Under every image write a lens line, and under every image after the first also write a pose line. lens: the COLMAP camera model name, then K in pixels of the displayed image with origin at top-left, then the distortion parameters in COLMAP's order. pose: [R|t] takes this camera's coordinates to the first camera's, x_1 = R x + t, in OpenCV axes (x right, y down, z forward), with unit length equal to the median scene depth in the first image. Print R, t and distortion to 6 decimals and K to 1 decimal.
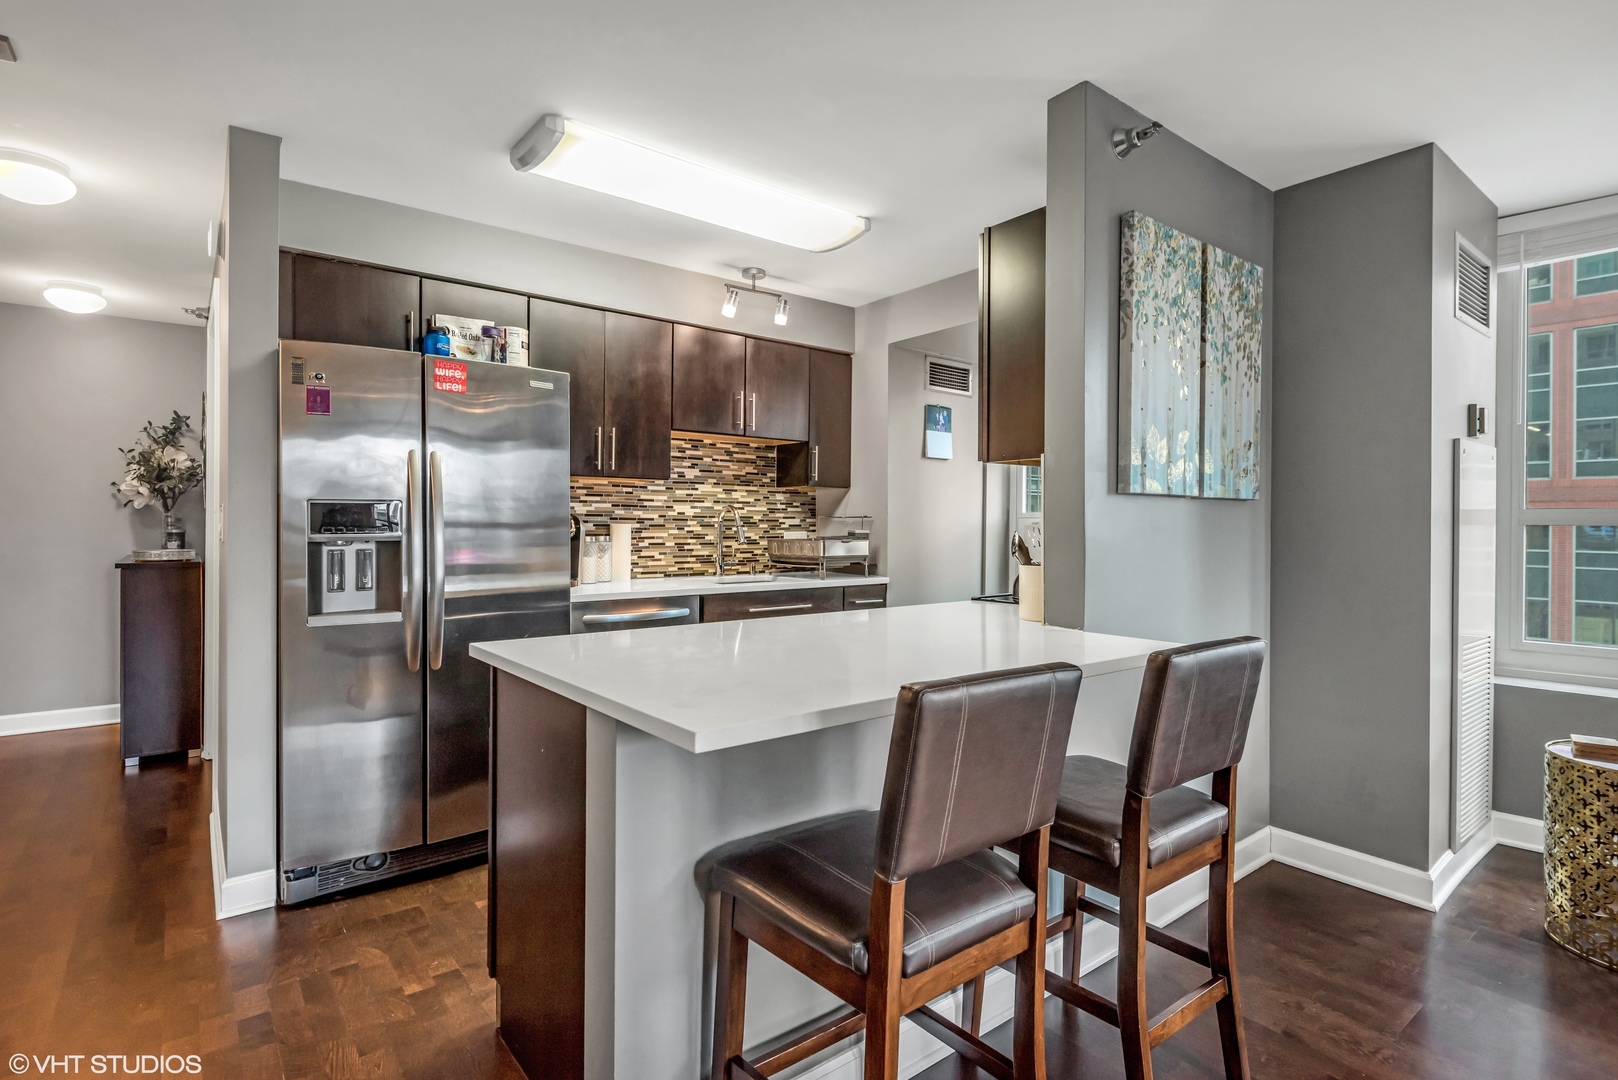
lens RADIAL K [[797.2, 0, 806.4], [0, 797.2, 527.8], [0, 0, 1]] dist [0.049661, -0.026773]
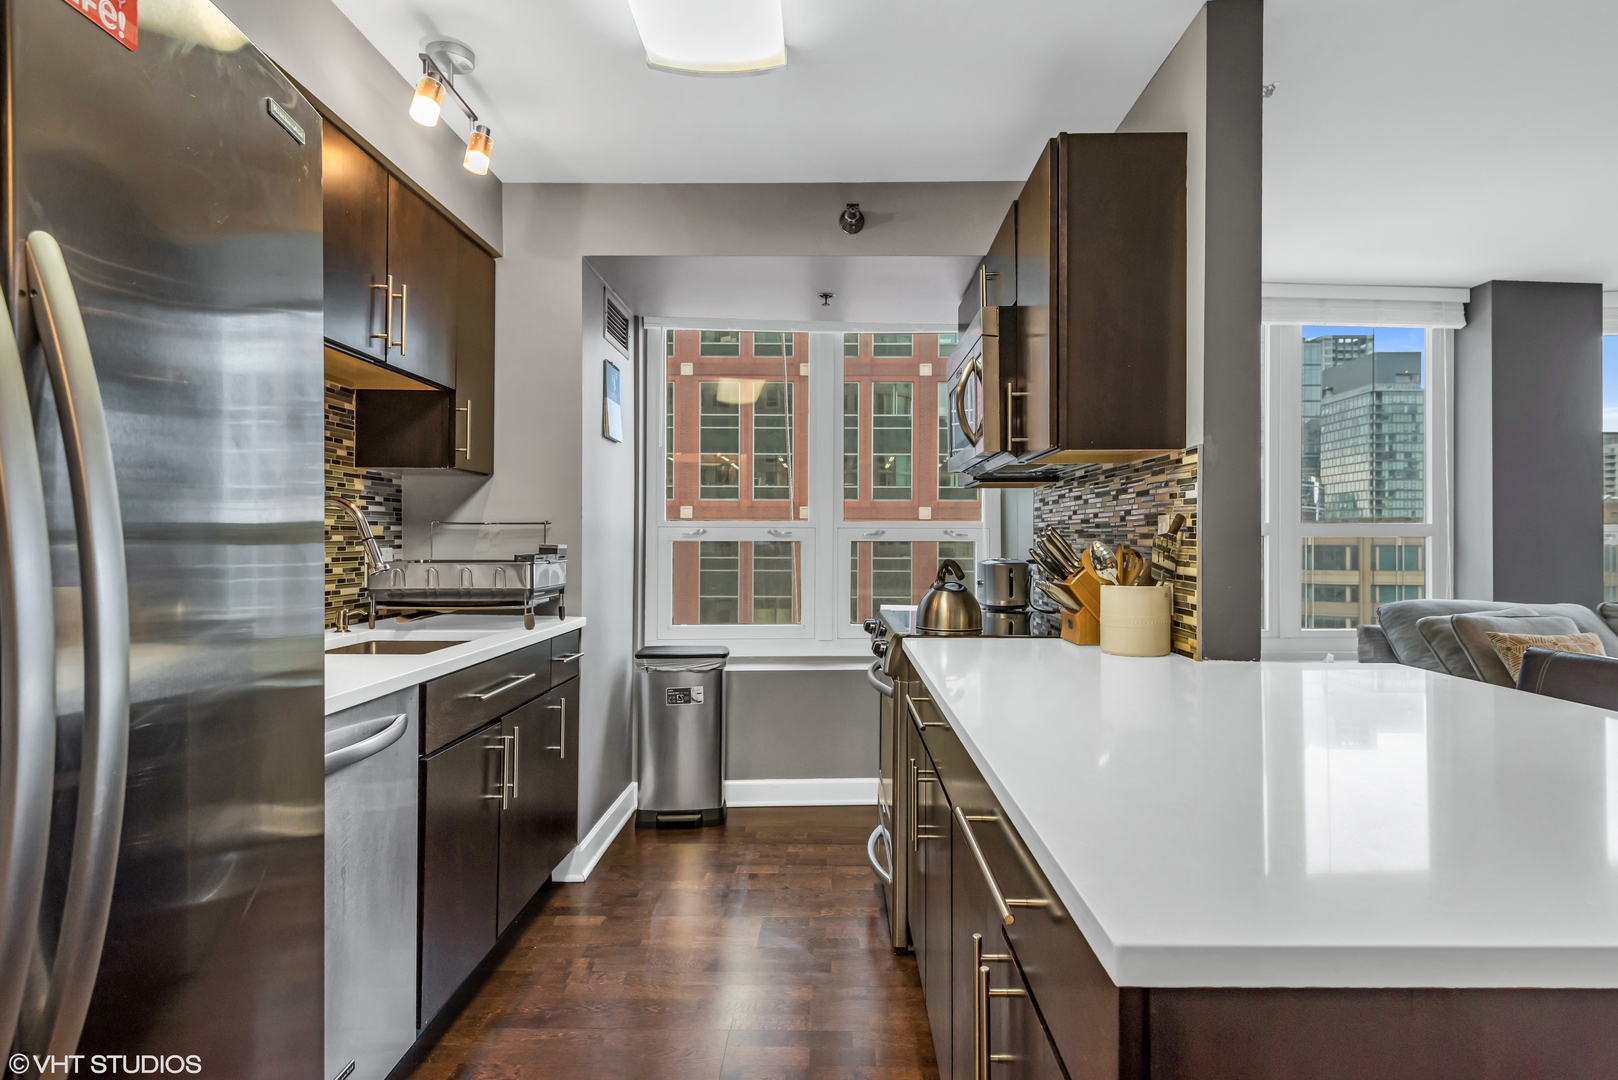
lens RADIAL K [[876.9, 0, 817.0], [0, 876.9, 533.3], [0, 0, 1]] dist [0.034562, -0.021963]
pose [[0.619660, 0.002316, 0.784867, -0.341728], [0.004098, 0.999972, -0.006186, -0.000656], [-0.784860, 0.007049, 0.619634, 0.415797]]
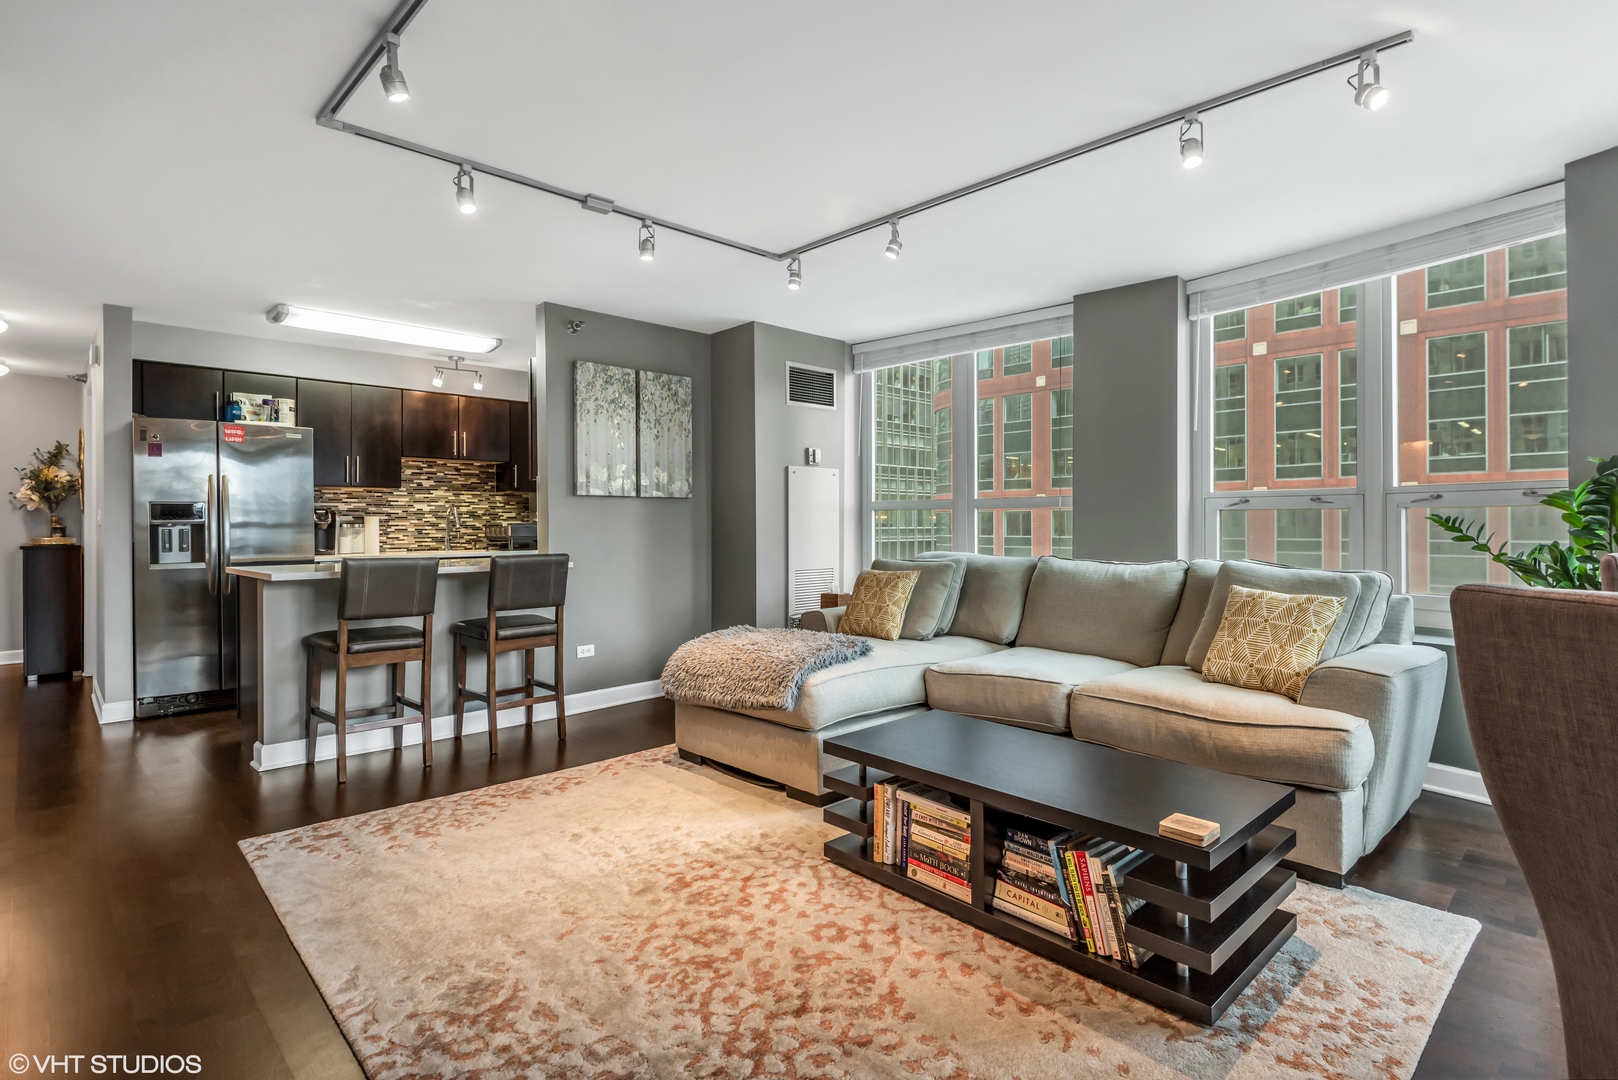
lens RADIAL K [[804.0, 0, 810.4], [0, 804.0, 525.4], [0, 0, 1]] dist [0.014517, -0.000841]
pose [[0.994297, -0.011628, 0.106011, 0.422126], [0.012083, 0.999920, -0.003653, 0.026837], [-0.105960, 0.004913, 0.994358, -0.615912]]
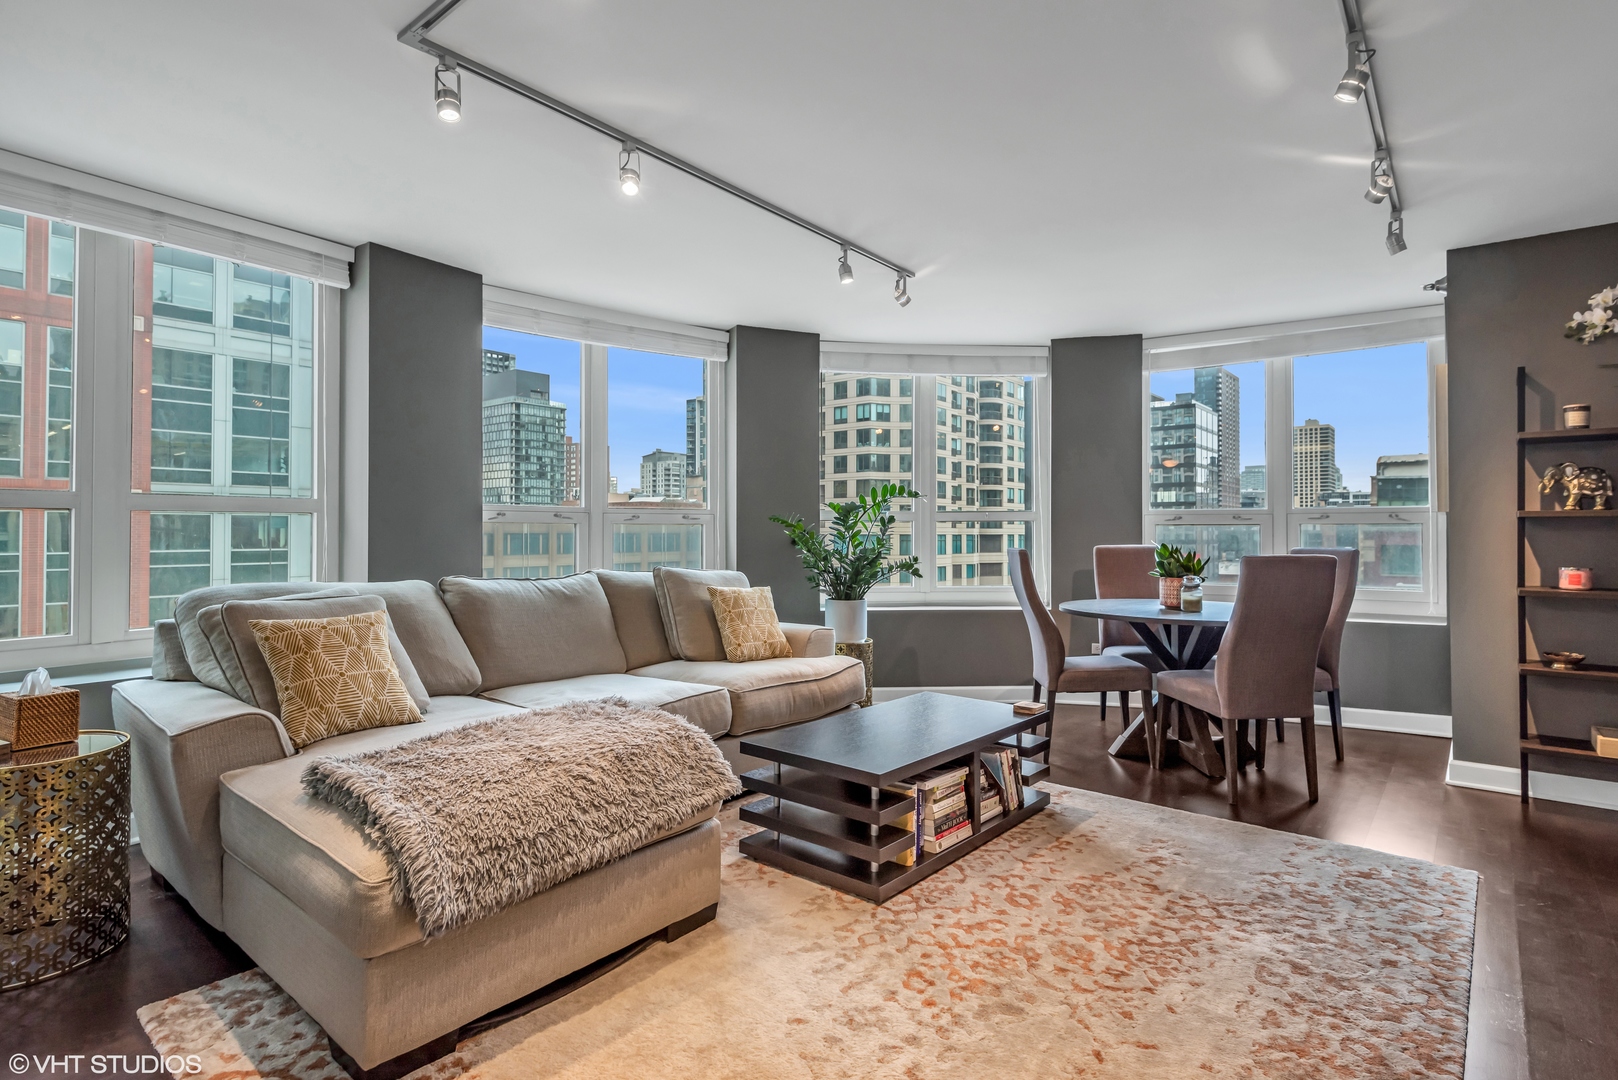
lens RADIAL K [[834.3, 0, 820.2], [0, 834.3, 517.7], [0, 0, 1]] dist [0.016157, -0.000806]
pose [[-0.238345, 0.009897, 0.971130, -0.067978], [0.003334, 0.999951, -0.009372, 0.015478], [-0.971175, 0.001004, -0.238366, 0.184046]]
